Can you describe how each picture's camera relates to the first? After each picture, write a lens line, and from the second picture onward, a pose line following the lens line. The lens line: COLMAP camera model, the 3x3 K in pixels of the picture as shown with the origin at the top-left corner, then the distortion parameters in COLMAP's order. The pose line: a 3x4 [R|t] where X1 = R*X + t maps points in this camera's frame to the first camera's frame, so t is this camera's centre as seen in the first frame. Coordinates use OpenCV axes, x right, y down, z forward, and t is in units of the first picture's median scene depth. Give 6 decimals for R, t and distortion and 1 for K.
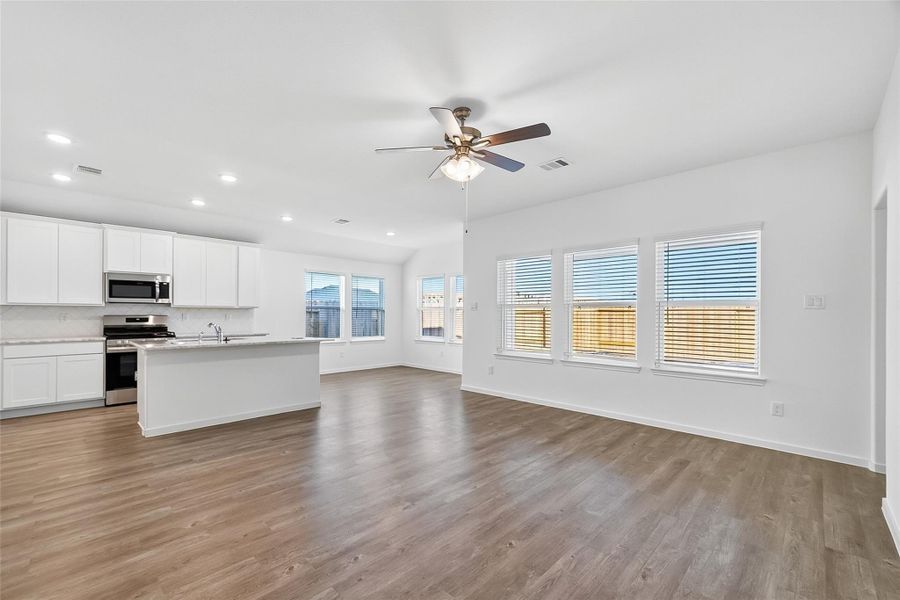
lens RADIAL K [[378.6, 0, 431.0], [0, 378.6, 311.5], [0, 0, 1]] dist [-0.001495, -0.000196]
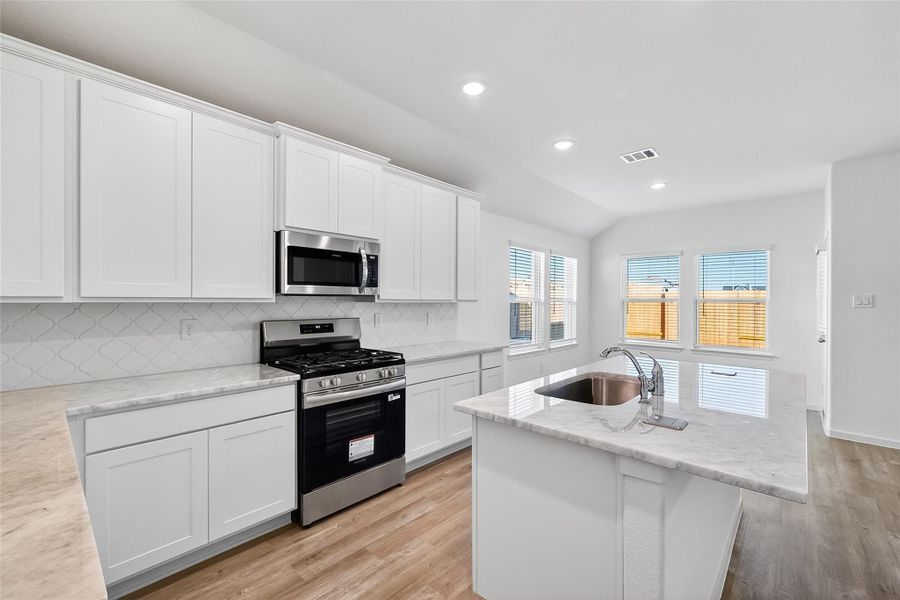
lens RADIAL K [[383.5, 0, 457.4], [0, 383.5, 300.9], [0, 0, 1]] dist [-0.000596, -0.000135]
pose [[0.997169, 0.001264, 0.075186, -0.677673], [-0.001831, 0.999970, 0.007484, -0.020633], [-0.075175, -0.007601, 0.997141, 0.512114]]
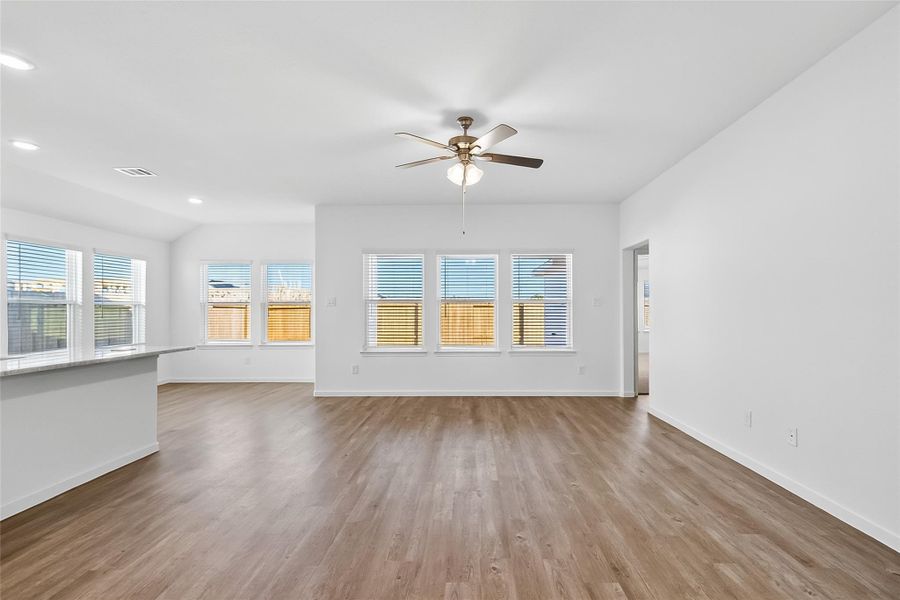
lens RADIAL K [[406.1, 0, 466.0], [0, 406.1, 310.6], [0, 0, 1]] dist [-0.002376, -0.000234]
pose [[0.710646, -0.012194, 0.703444, -0.385234], [0.004435, 0.999908, 0.012853, -0.004300], [-0.703536, -0.006014, 0.710634, 0.098659]]
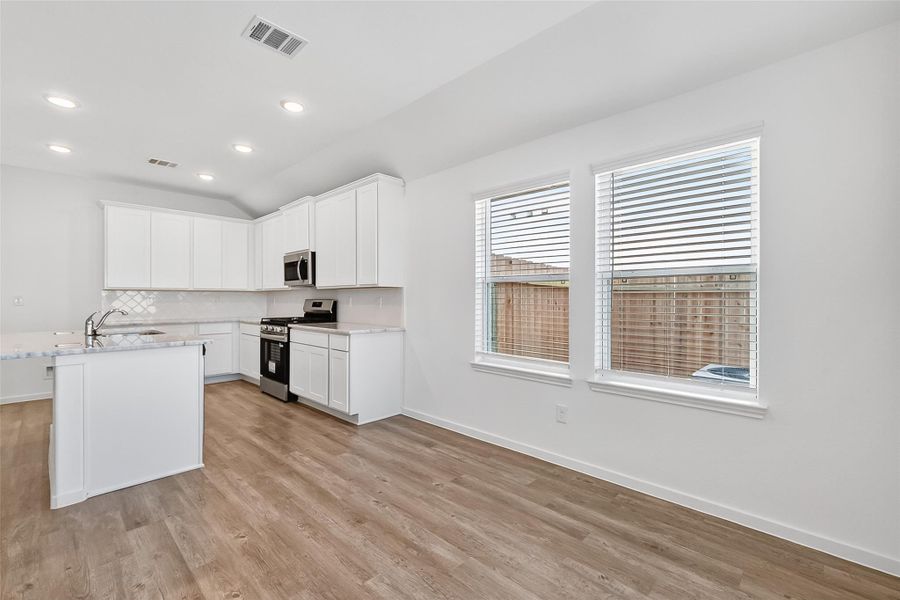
lens RADIAL K [[383.5, 0, 457.4], [0, 383.5, 300.9], [0, 0, 1]] dist [-0.000596, -0.000135]
pose [[0.048573, -0.002031, -0.998818, 0.160582], [0.005798, 0.999982, -0.001751, 0.018148], [0.998803, -0.005706, 0.048584, 1.392504]]
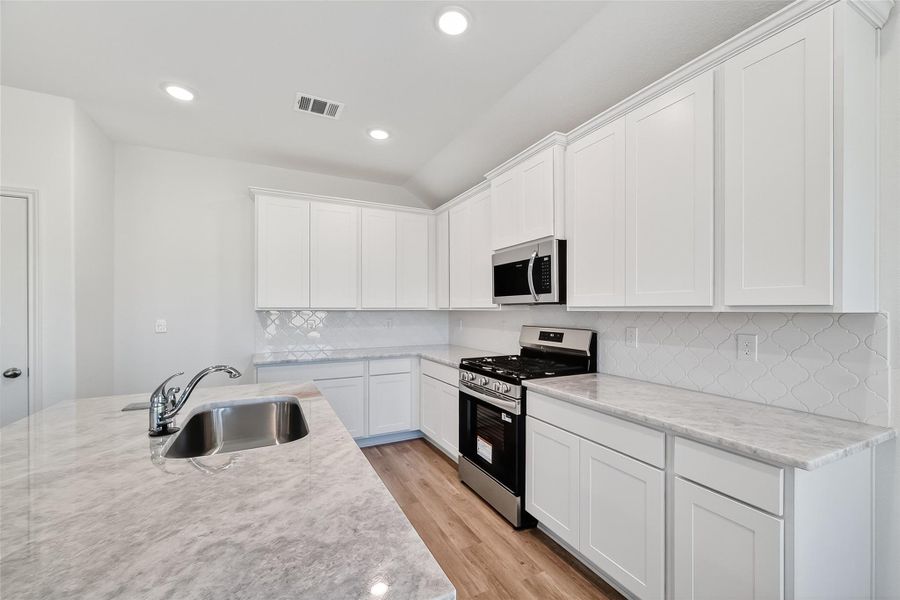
lens RADIAL K [[374.0, 0, 474.6], [0, 374.0, 310.4], [0, 0, 1]] dist [-0.000996, -0.000135]
pose [[-0.250758, -0.000194, -0.968050, -0.282696], [0.007427, 0.999970, -0.002125, -0.014296], [0.968021, -0.007723, -0.250749, 1.110811]]
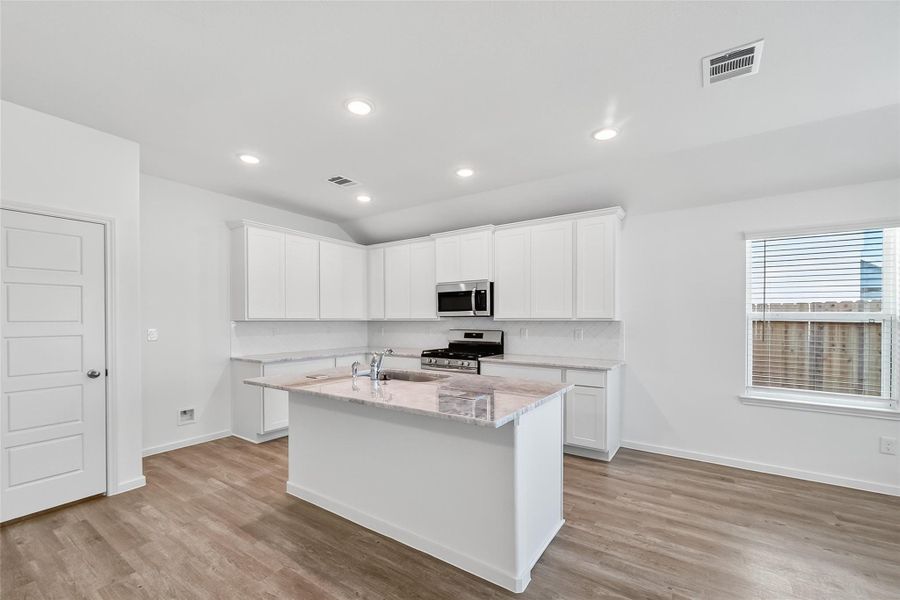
lens RADIAL K [[367.8, 0, 435.7], [0, 367.8, 320.4], [0, 0, 1]] dist [0.002833, 0.000603]
pose [[0.194243, 0.001626, -0.980952, 0.043416], [0.008497, 0.999958, 0.003340, -0.017601], [0.980917, -0.008984, 0.194221, 0.811033]]
